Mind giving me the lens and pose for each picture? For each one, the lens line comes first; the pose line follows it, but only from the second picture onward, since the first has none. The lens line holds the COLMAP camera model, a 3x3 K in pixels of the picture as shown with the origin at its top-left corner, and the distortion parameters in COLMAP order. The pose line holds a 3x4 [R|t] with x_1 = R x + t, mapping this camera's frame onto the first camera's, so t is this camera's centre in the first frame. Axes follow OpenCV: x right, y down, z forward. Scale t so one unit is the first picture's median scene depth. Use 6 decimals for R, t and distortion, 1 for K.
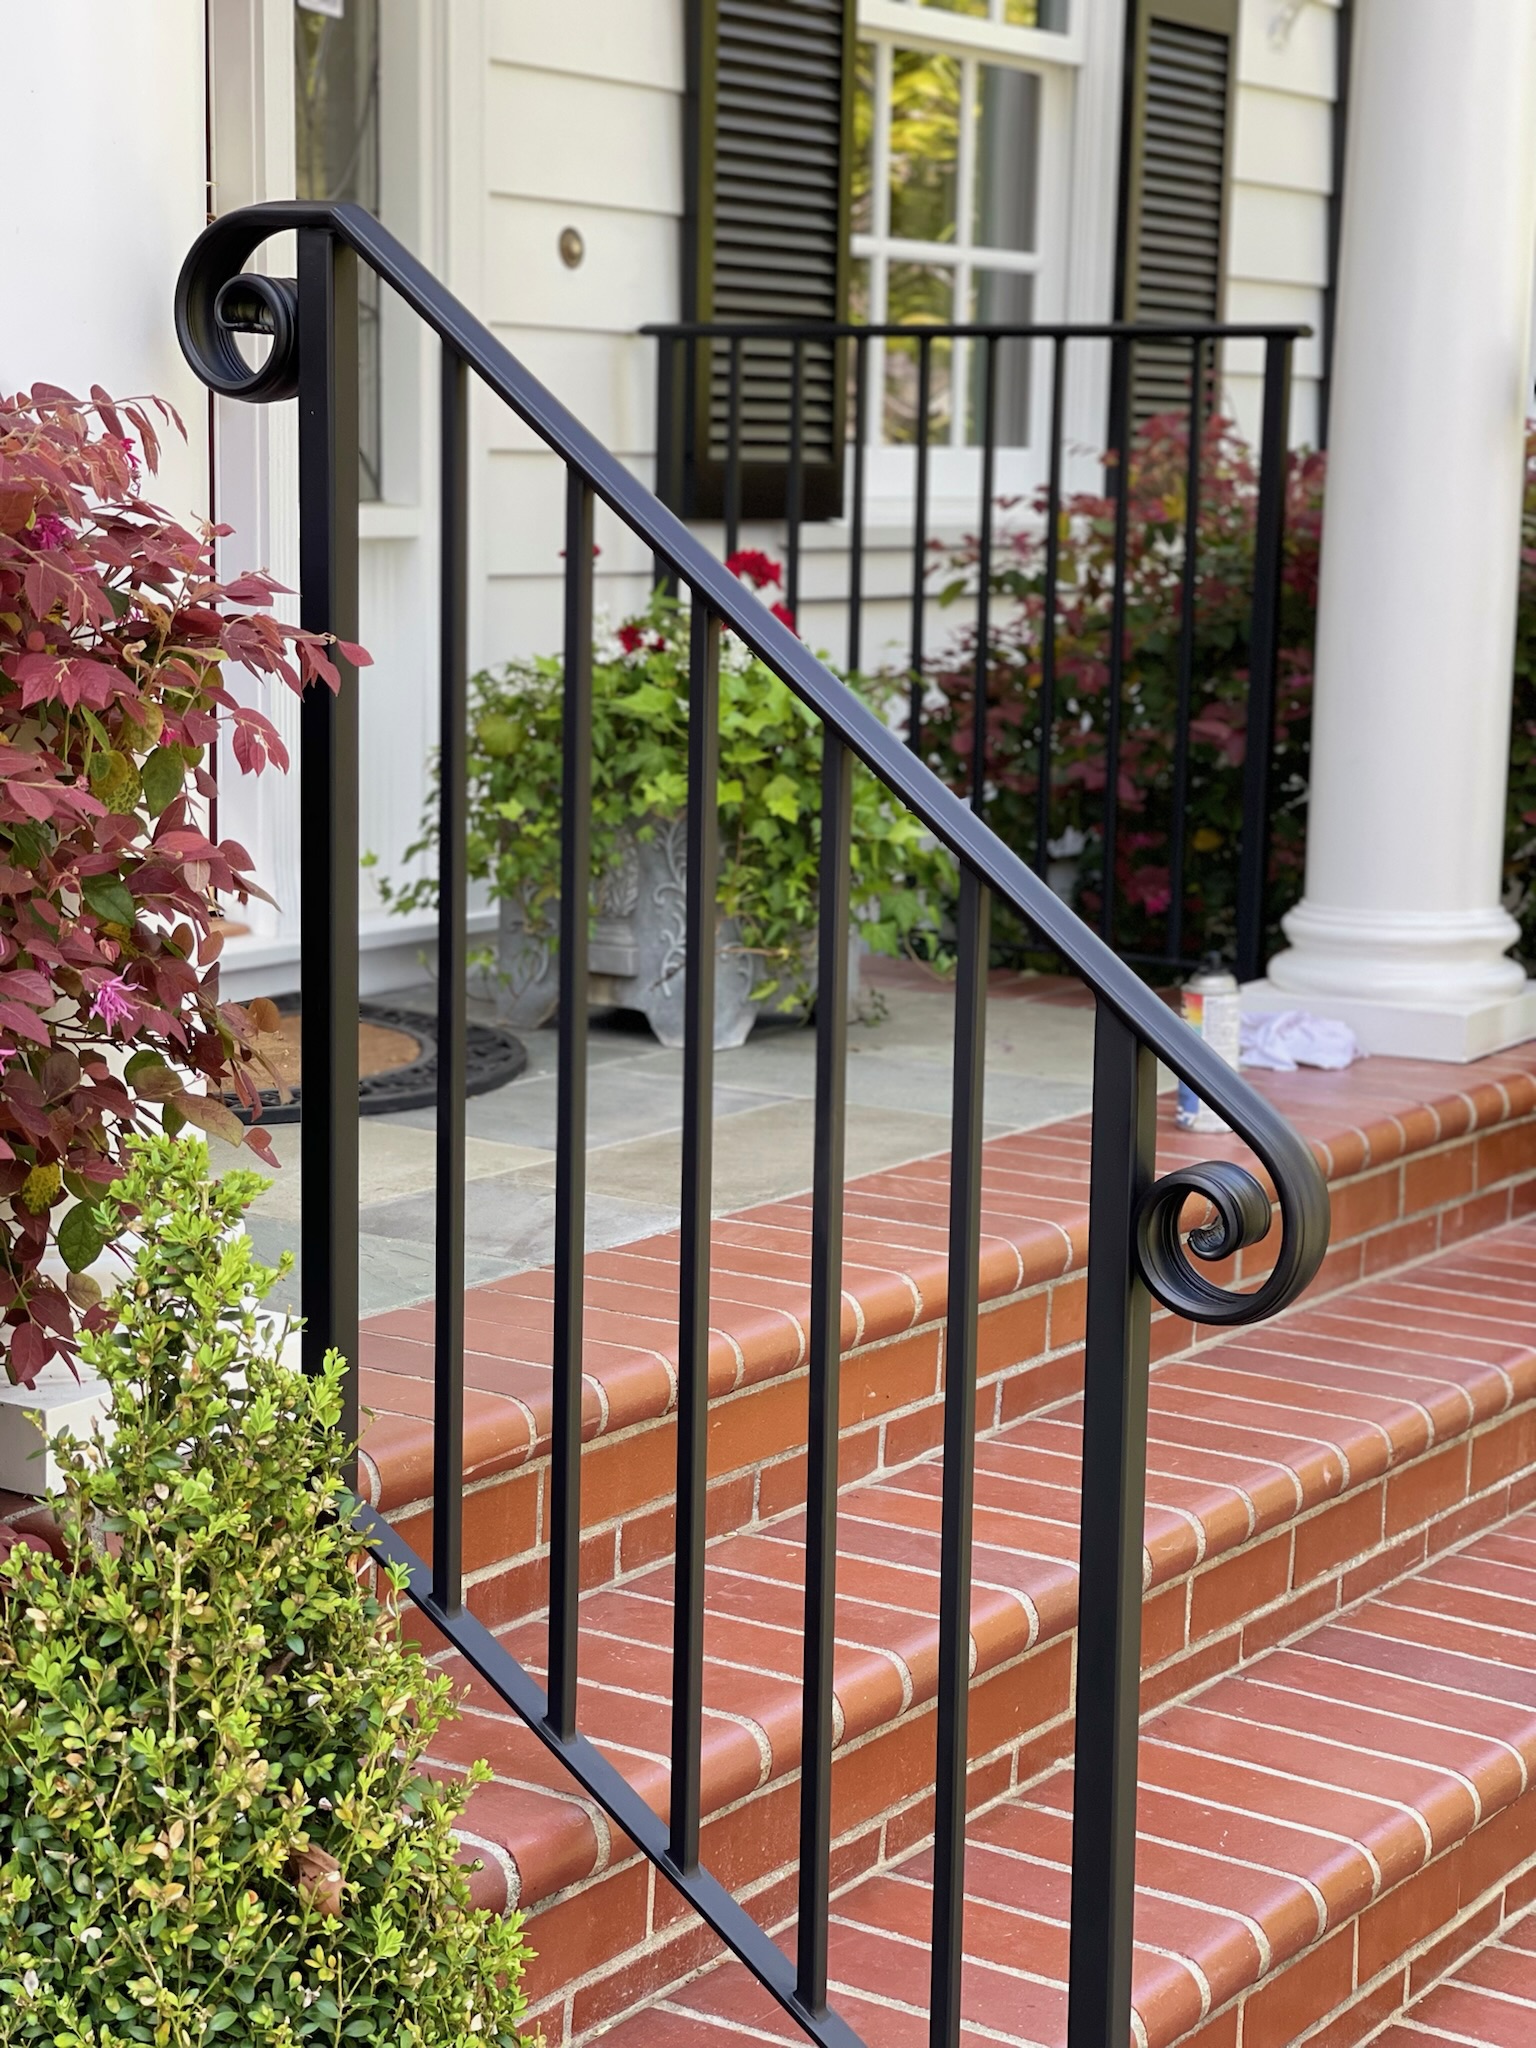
lens RADIAL K [[3748.6, 0, 767.5], [0, 3748.6, 1013.1], [0, 0, 1]] dist [0.025058, 0.000000]
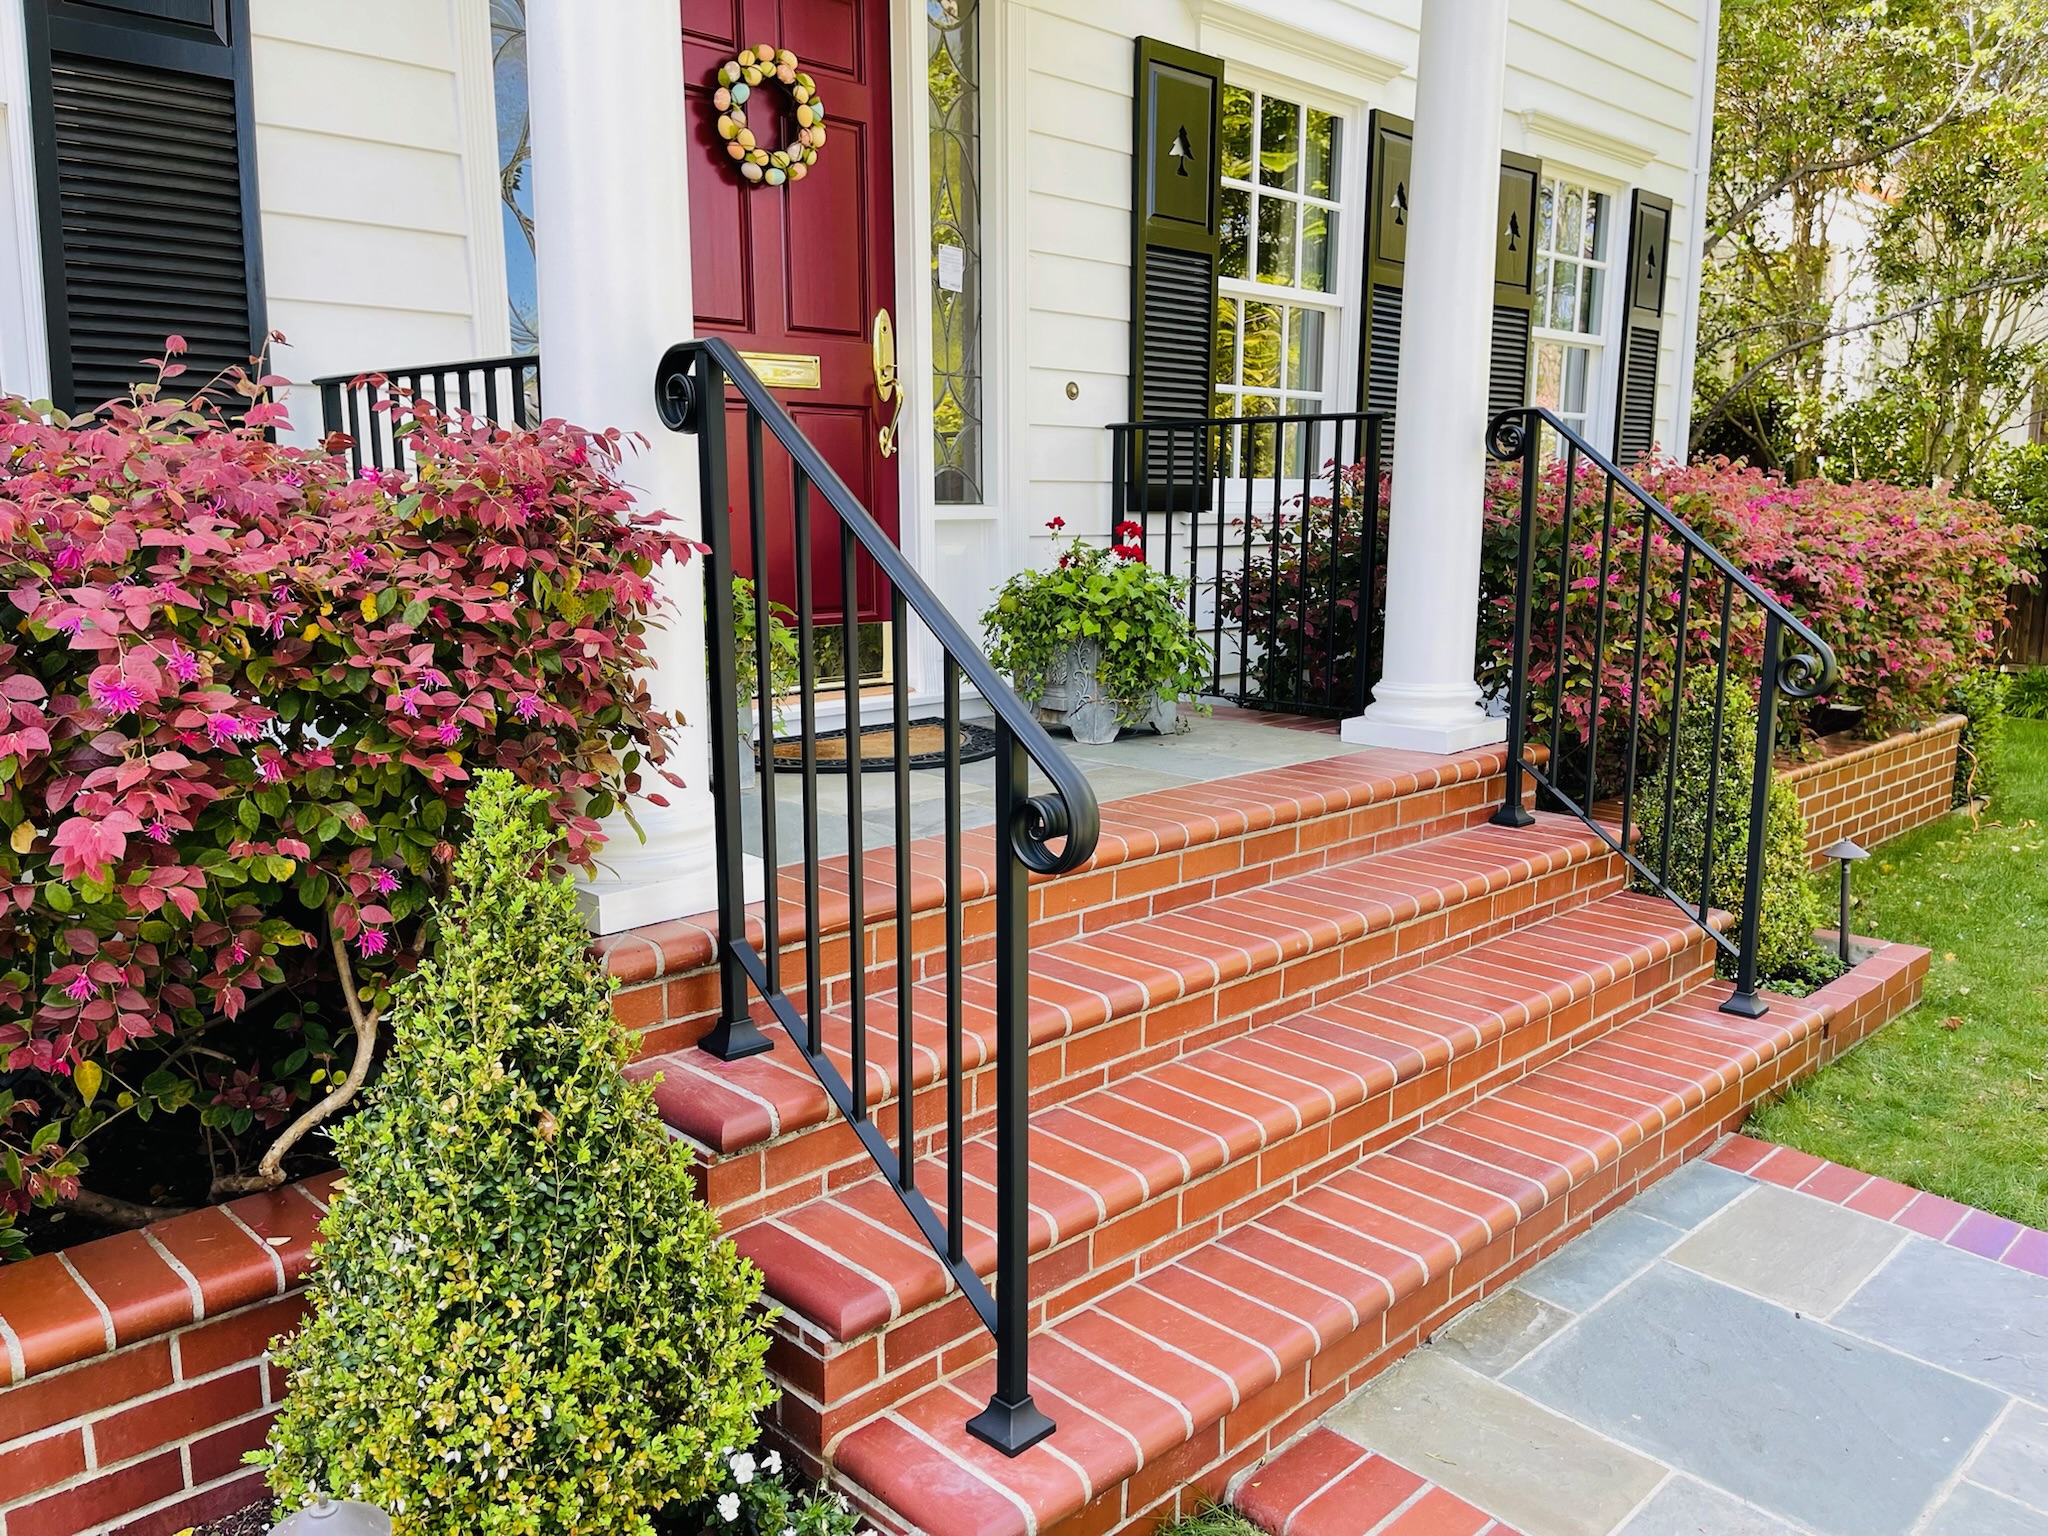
lens RADIAL K [[1550.2, 0, 1026.8], [0, 1550.2, 782.3], [0, 0, 1]] dist [-0.003492, -0.001719]
pose [[0.981807, 0.021032, -0.188715, 0.111838], [-0.014745, 0.999291, 0.034655, 0.001239], [0.189310, -0.031242, 0.981420, 0.072763]]
